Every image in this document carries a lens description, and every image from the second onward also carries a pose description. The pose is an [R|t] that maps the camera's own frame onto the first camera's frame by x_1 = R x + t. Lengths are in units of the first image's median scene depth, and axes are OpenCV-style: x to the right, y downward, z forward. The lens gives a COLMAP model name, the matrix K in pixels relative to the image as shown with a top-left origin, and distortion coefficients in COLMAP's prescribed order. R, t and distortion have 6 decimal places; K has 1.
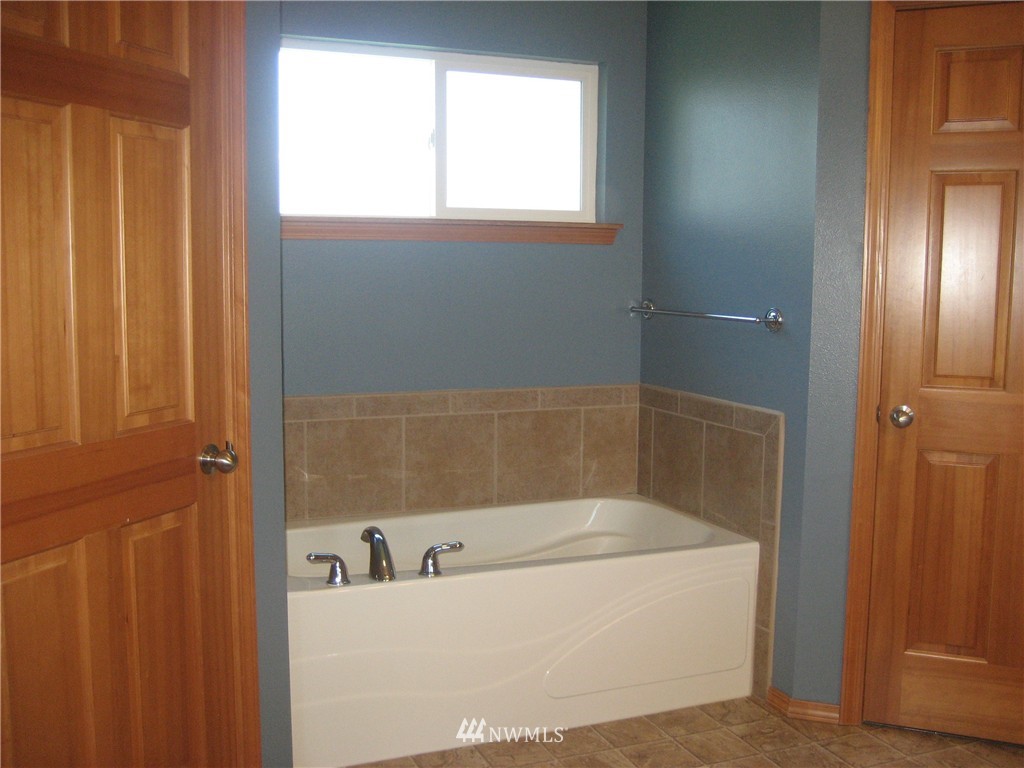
lens RADIAL K [[1071.9, 0, 511.3], [0, 1071.9, 398.2], [0, 0, 1]] dist [-0.148696, 0.193356]
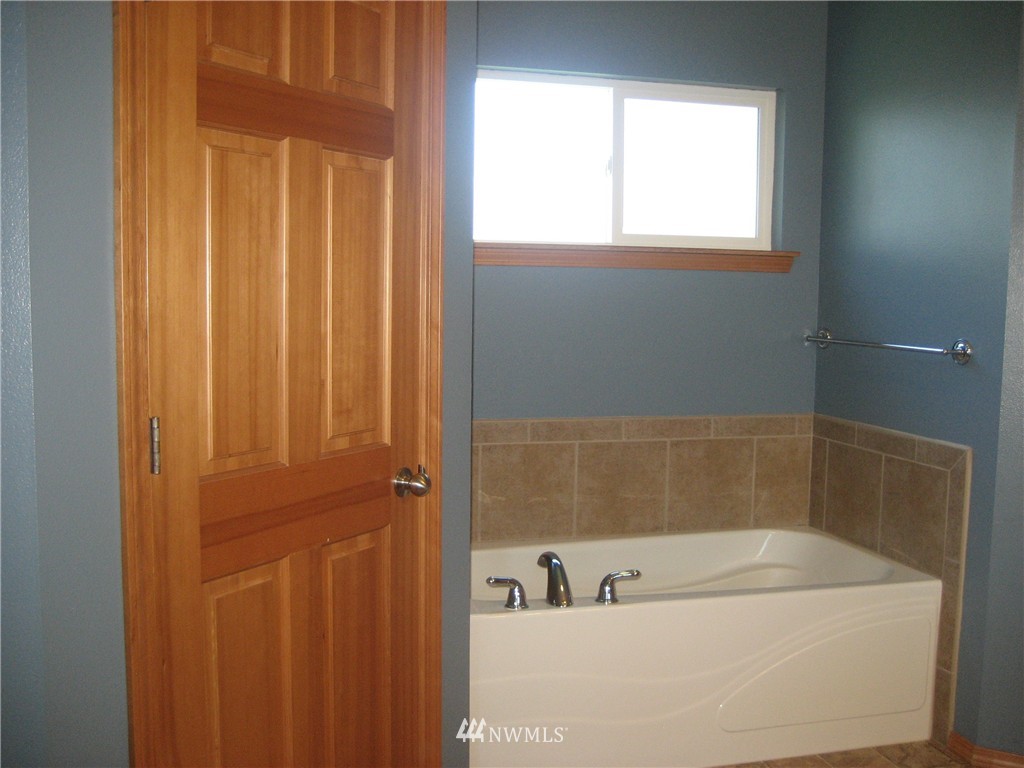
lens RADIAL K [[1071.9, 0, 511.3], [0, 1071.9, 398.2], [0, 0, 1]] dist [-0.148696, 0.193356]
pose [[0.991039, 0.018747, -0.132254, -0.033776], [-0.021471, 0.999585, -0.019202, -0.003964], [0.131839, 0.021870, 0.991030, -0.004599]]
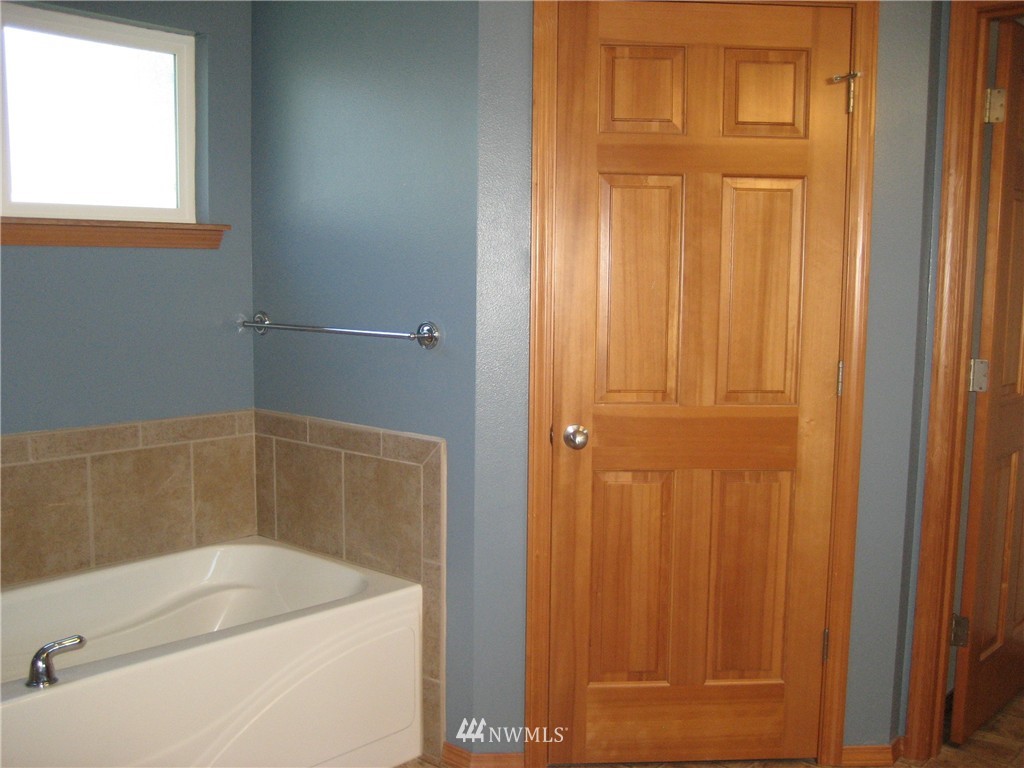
lens RADIAL K [[1071.9, 0, 511.3], [0, 1071.9, 398.2], [0, 0, 1]] dist [-0.148696, 0.193356]
pose [[0.901385, -0.050964, 0.430009, -0.078091], [0.049408, 0.998669, 0.014793, -0.031086], [-0.430190, 0.007912, 0.902704, 0.164989]]
